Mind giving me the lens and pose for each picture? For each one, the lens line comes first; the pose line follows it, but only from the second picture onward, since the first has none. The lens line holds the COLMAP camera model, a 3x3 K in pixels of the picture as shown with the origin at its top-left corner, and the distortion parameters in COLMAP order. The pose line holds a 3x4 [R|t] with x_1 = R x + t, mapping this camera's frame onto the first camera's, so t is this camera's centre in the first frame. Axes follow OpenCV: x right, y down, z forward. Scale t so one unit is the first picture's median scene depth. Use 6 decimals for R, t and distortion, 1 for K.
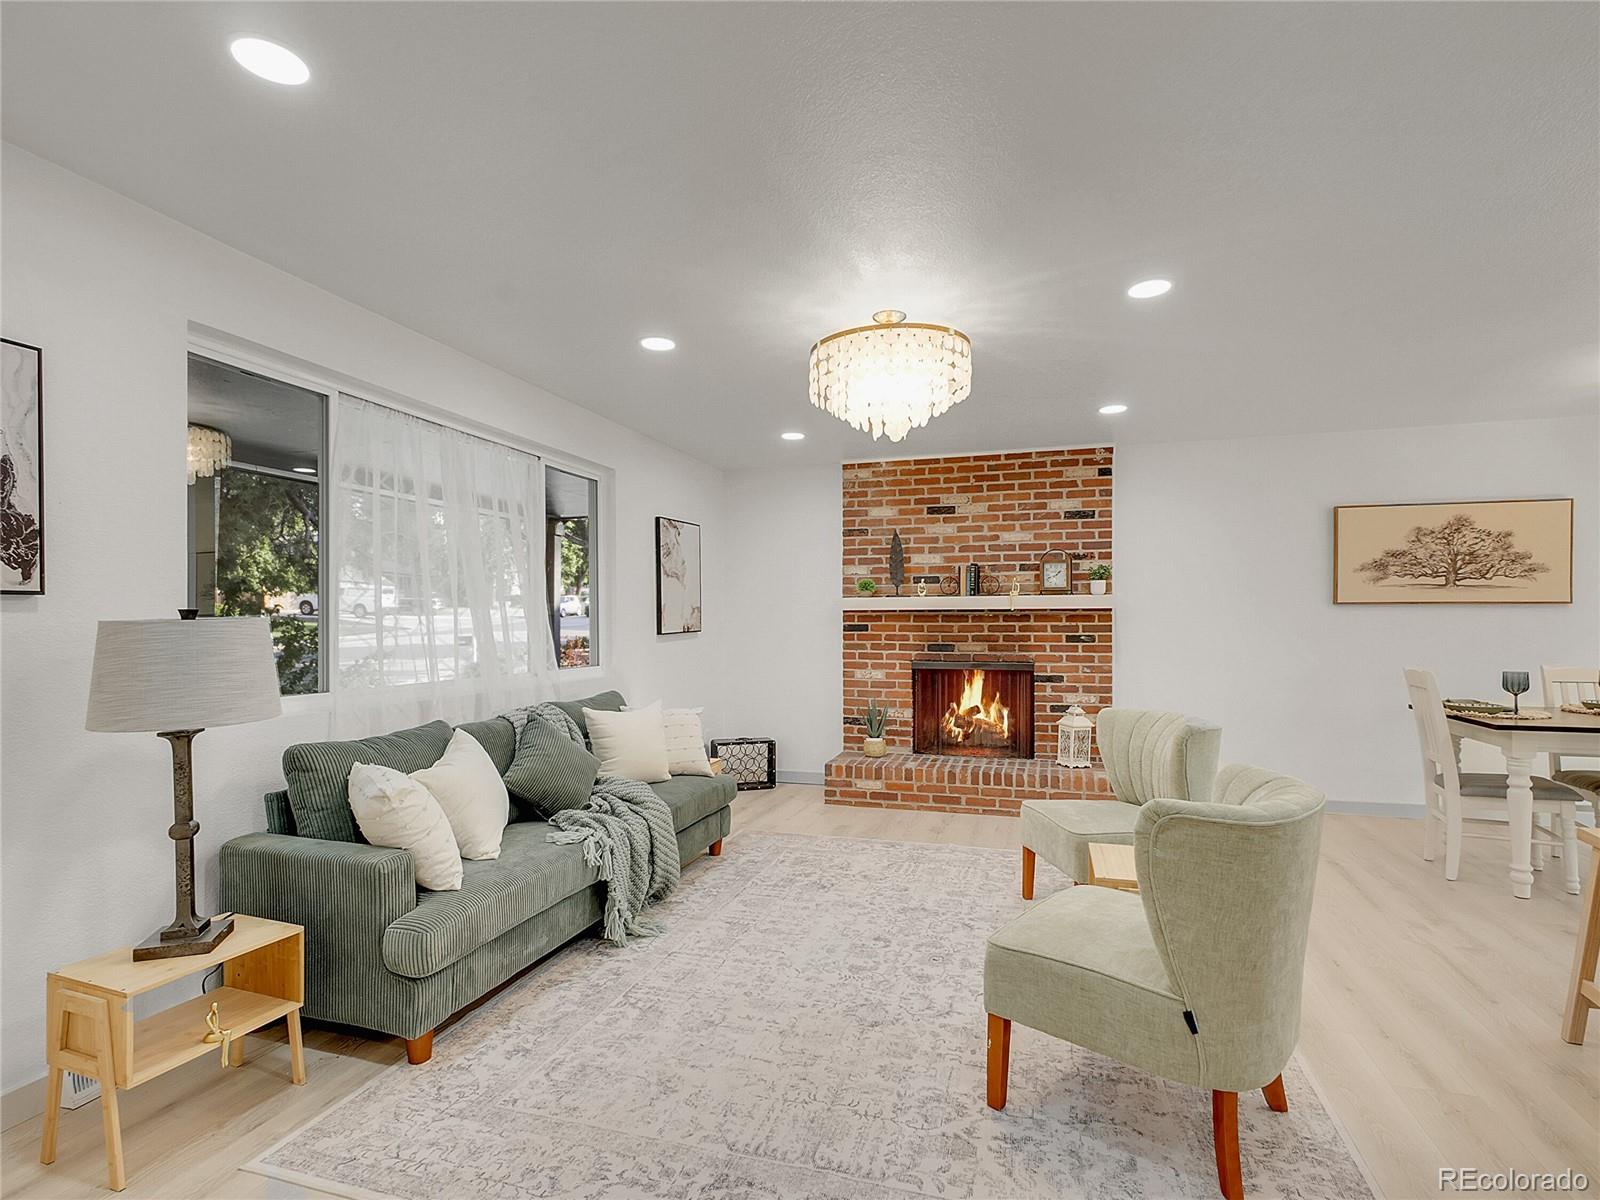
lens RADIAL K [[786.6, 0, 802.5], [0, 786.6, 610.1], [0, 0, 1]] dist [0.003920, 0.000971]
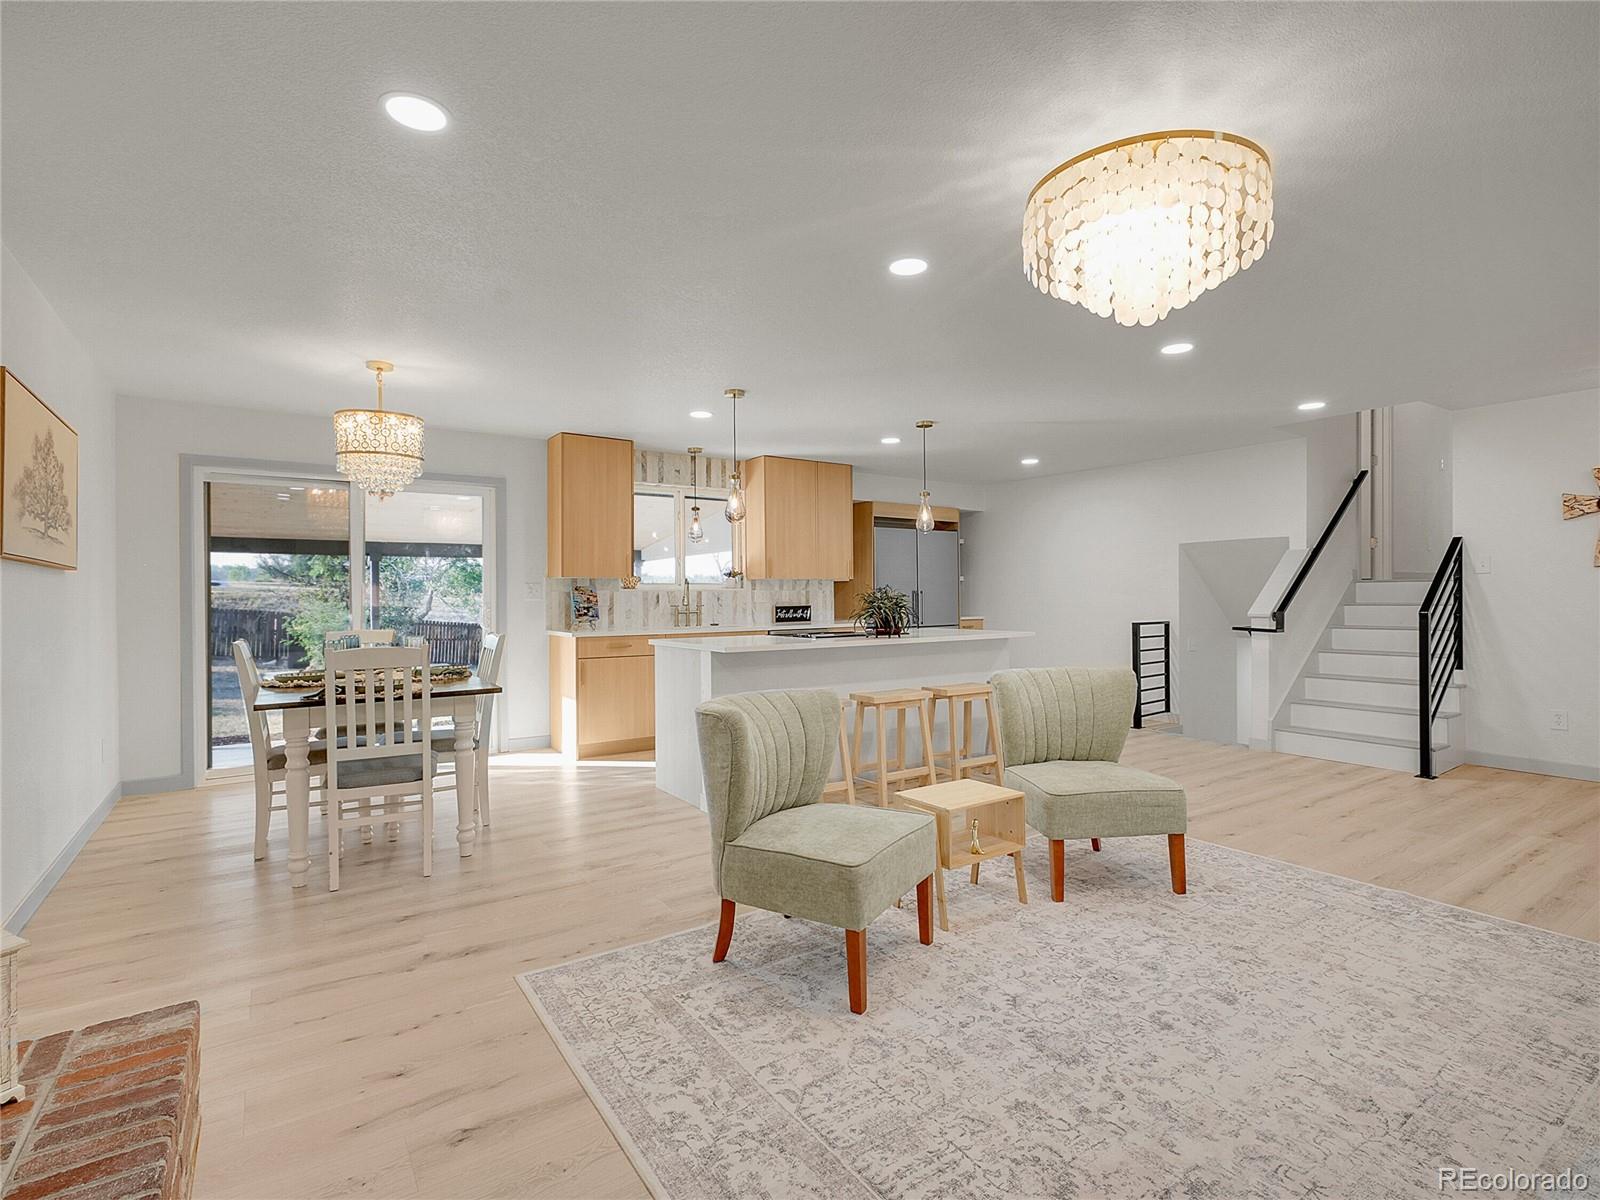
lens RADIAL K [[786.6, 0, 800.6], [0, 786.6, 598.4], [0, 0, 1]] dist [0.003920, 0.000971]
pose [[-0.785217, 0.007554, 0.619175, -0.057661], [0.000764, 0.999937, -0.011230, 0.028573], [-0.619220, -0.008345, -0.785173, 1.163871]]
